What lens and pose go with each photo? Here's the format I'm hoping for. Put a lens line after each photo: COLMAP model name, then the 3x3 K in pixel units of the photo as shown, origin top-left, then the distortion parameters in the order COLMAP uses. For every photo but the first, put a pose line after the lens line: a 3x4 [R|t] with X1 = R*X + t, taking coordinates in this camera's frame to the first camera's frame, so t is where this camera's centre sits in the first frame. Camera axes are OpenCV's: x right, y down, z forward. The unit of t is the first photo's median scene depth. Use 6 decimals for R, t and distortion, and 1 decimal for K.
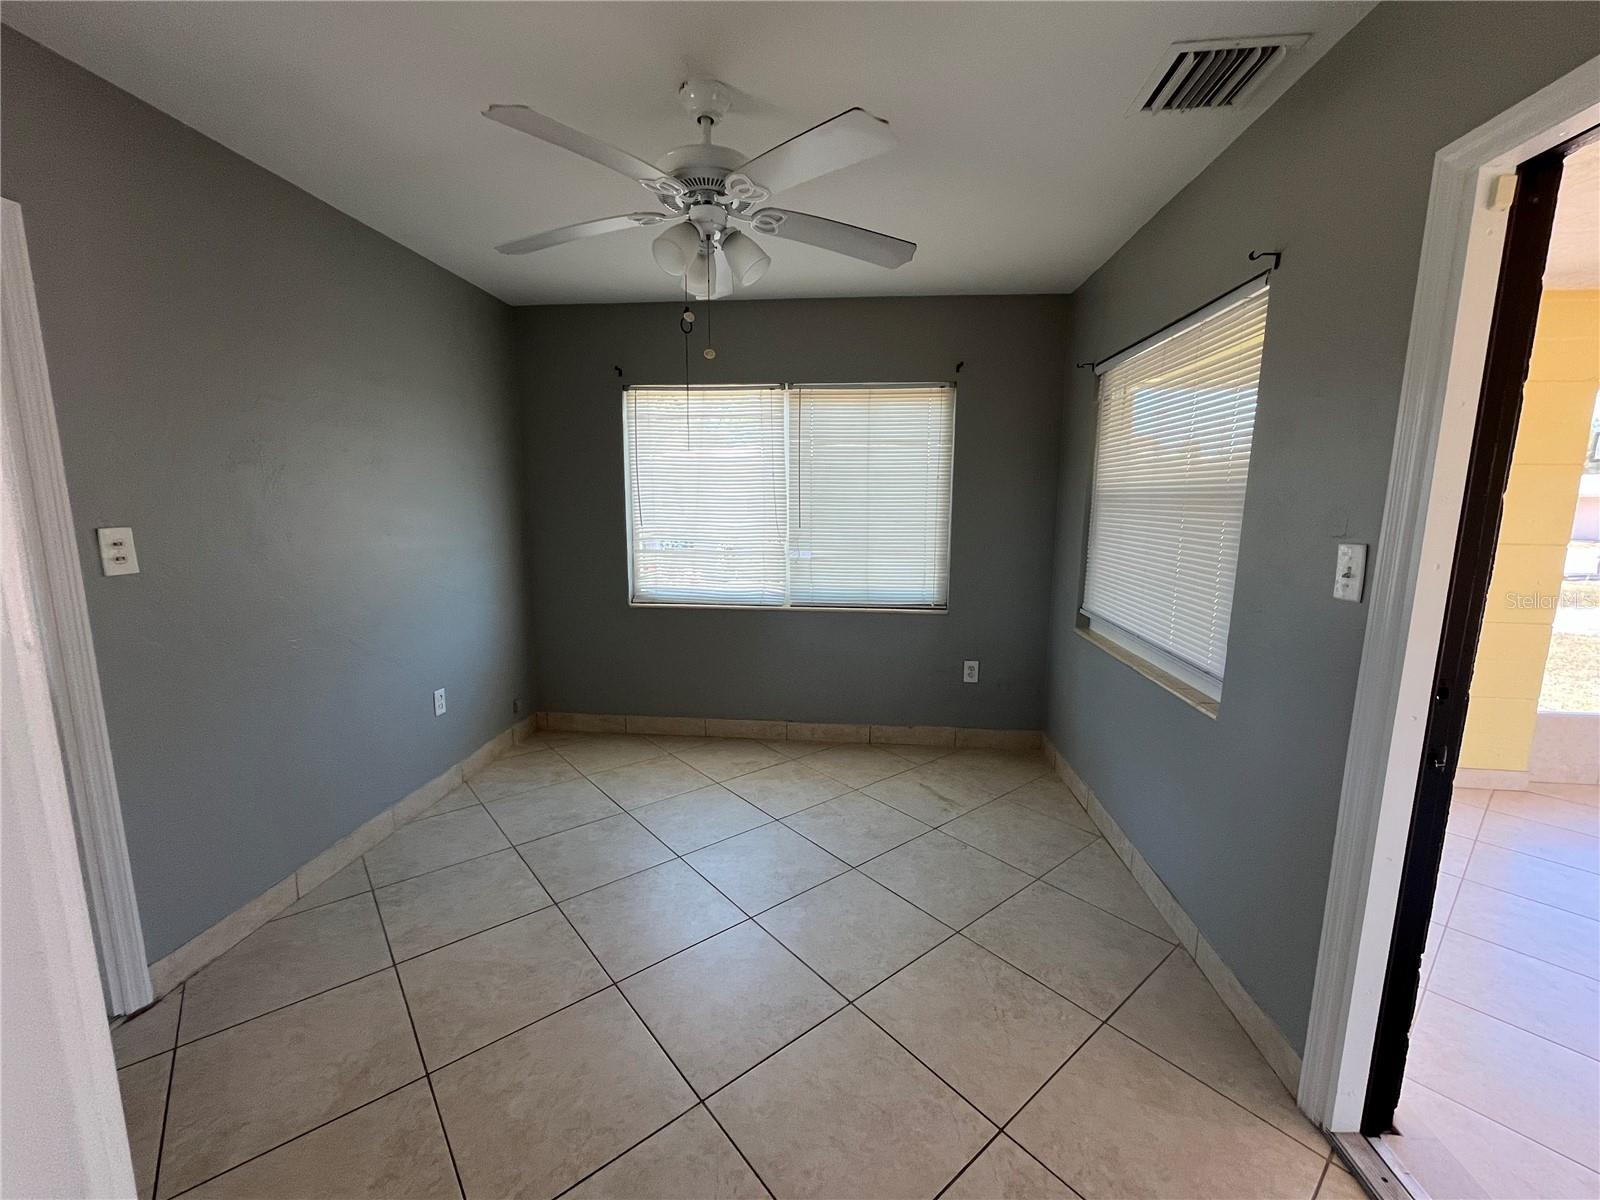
lens RADIAL K [[655.1, 0, 796.8], [0, 655.1, 603.4], [0, 0, 1]] dist [-0.003576, 0.000638]
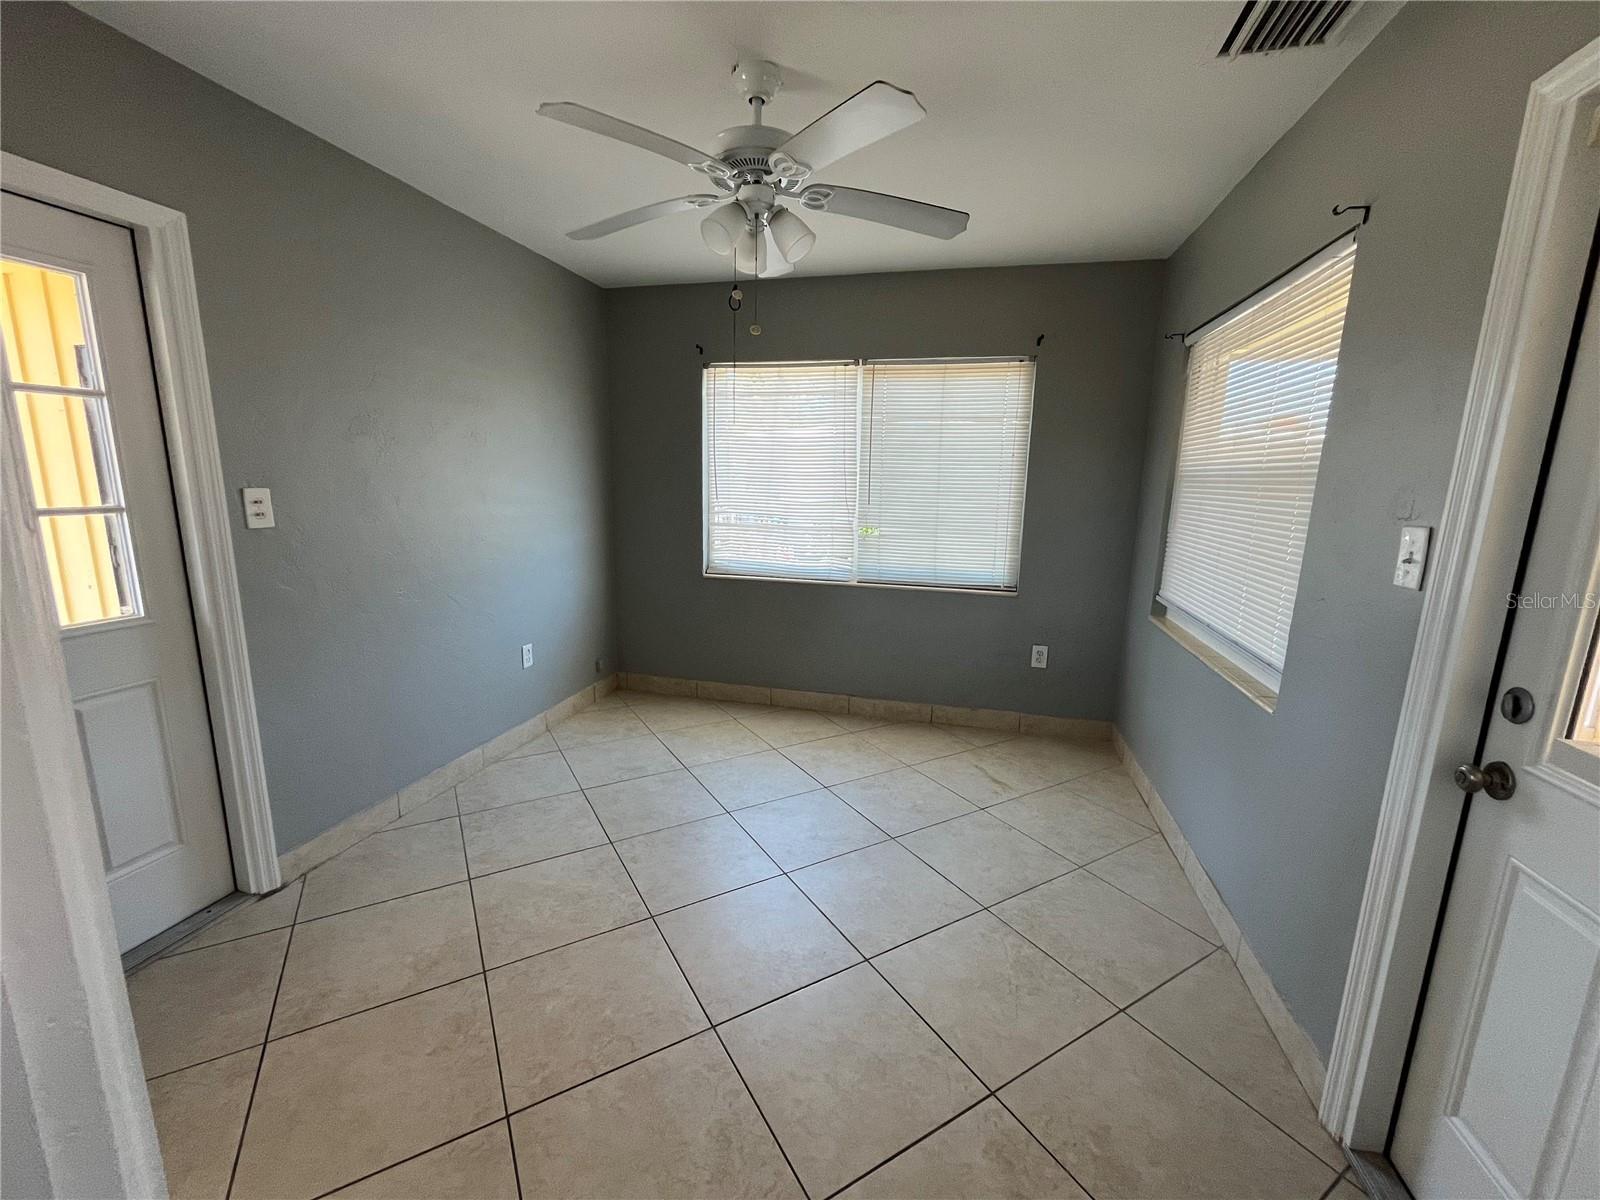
lens RADIAL K [[655.1, 0, 796.8], [0, 655.1, 603.4], [0, 0, 1]] dist [-0.003576, 0.000638]
pose [[0.987895, 0.043352, -0.148946, 0.082818], [-0.038951, 0.998718, 0.032340, 0.012622], [0.150157, -0.026147, 0.988316, -0.022976]]
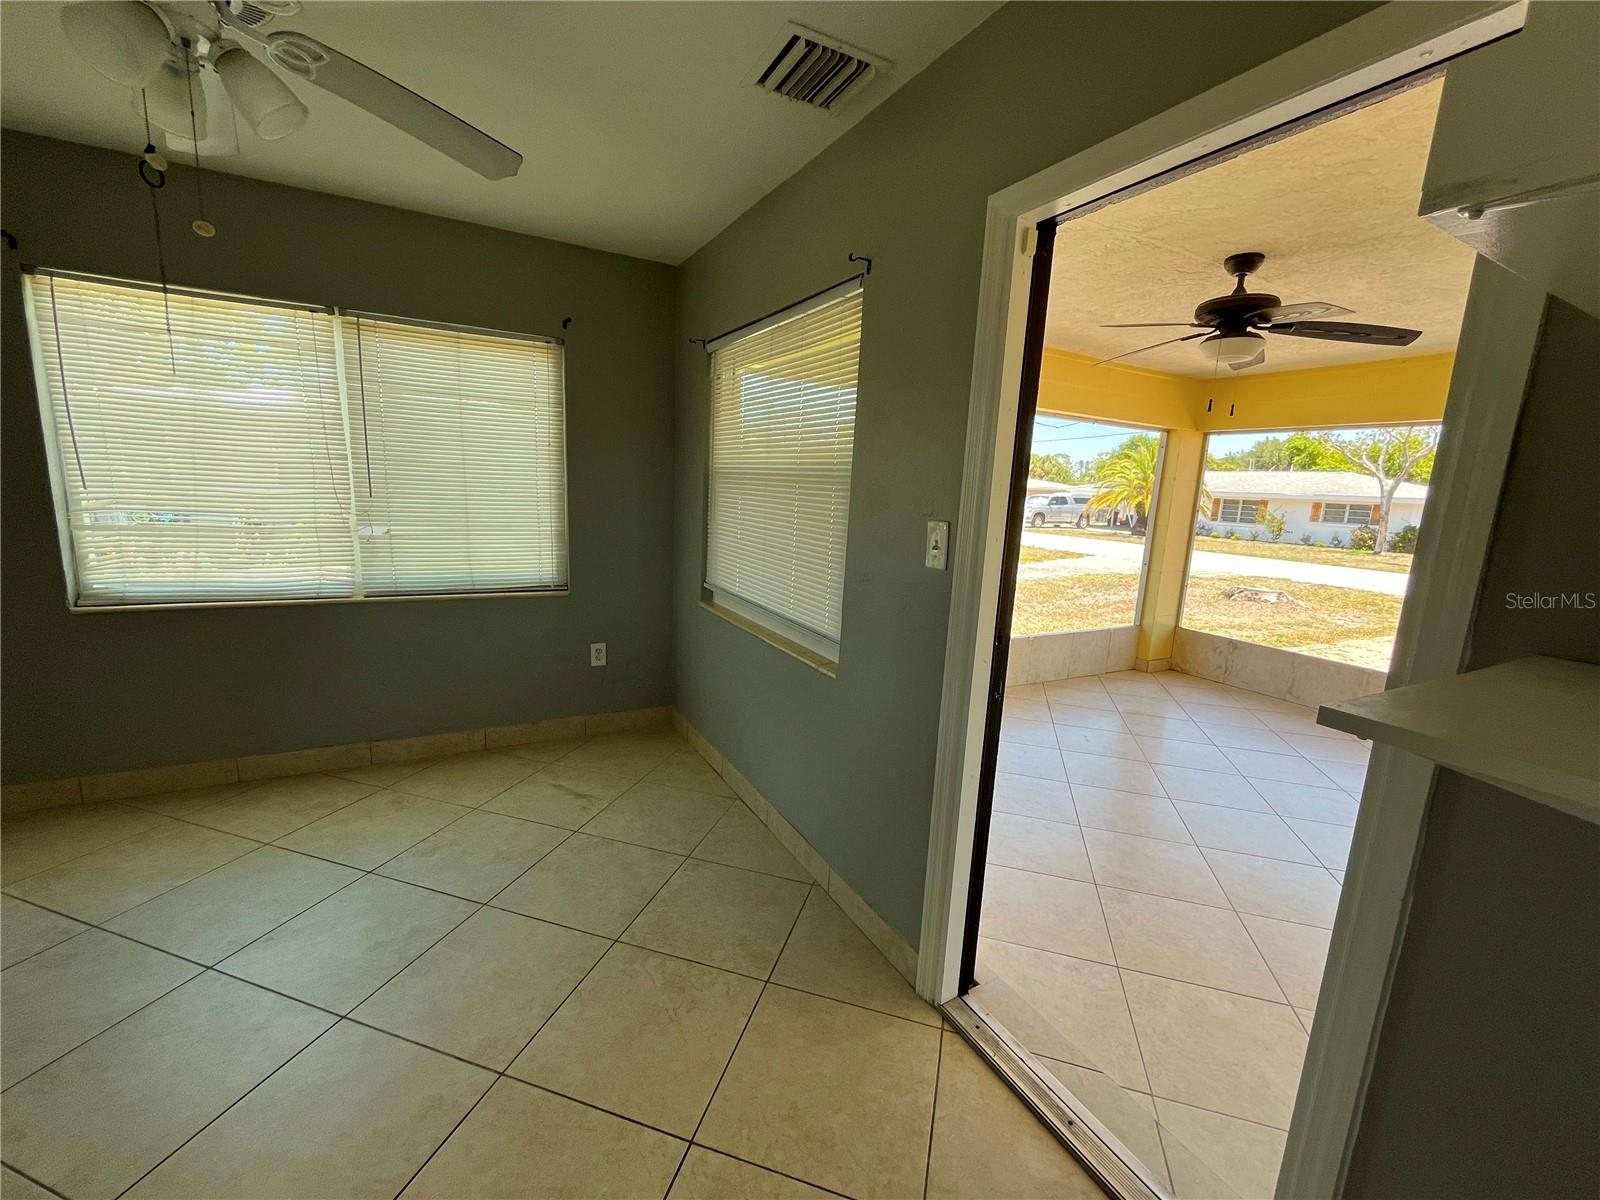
lens RADIAL K [[655.1, 0, 796.8], [0, 655.1, 603.4], [0, 0, 1]] dist [-0.003576, 0.000638]
pose [[0.831543, -0.066729, 0.551437, -0.018835], [0.045354, 0.997600, 0.052326, -0.009370], [-0.553605, -0.018502, 0.832574, 0.090869]]
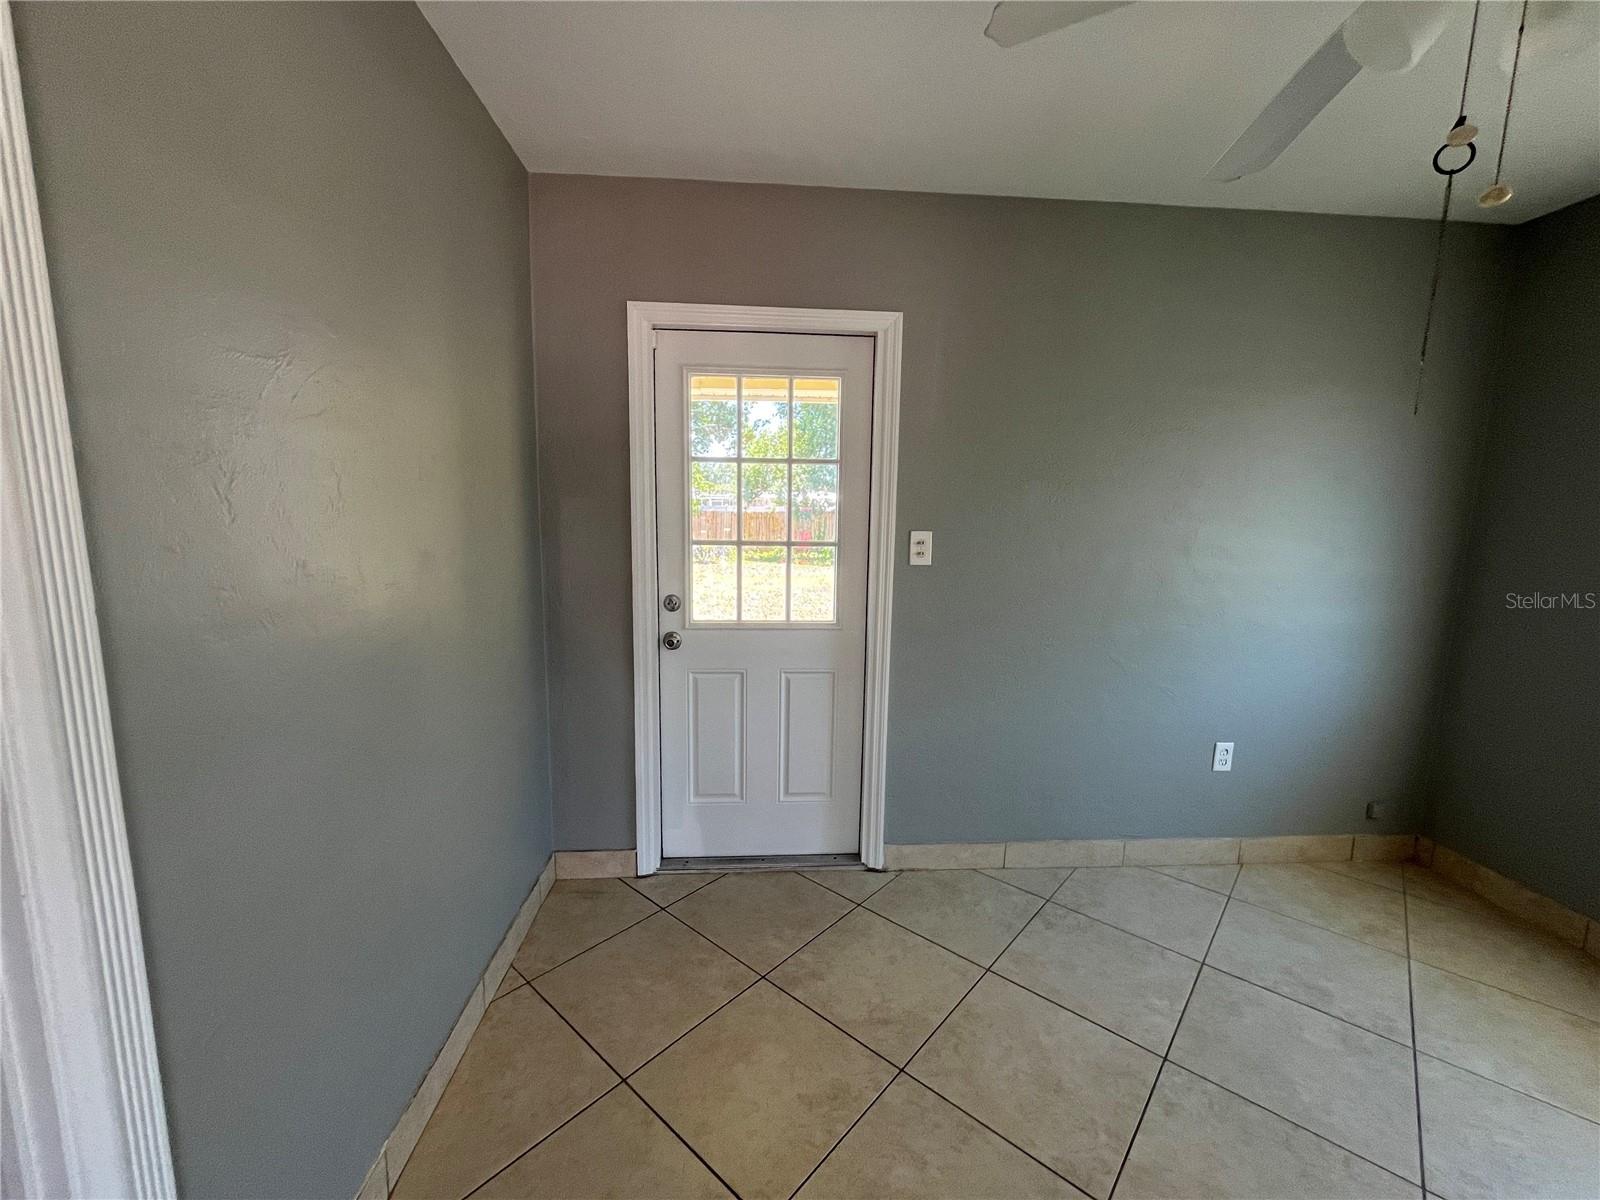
lens RADIAL K [[655.1, 0, 796.8], [0, 655.1, 603.4], [0, 0, 1]] dist [-0.003576, 0.000638]
pose [[0.160594, 0.139167, -0.977160, 0.214467], [-0.172308, 0.978760, 0.111076, -0.055101], [0.971864, 0.150535, 0.181162, 0.382147]]
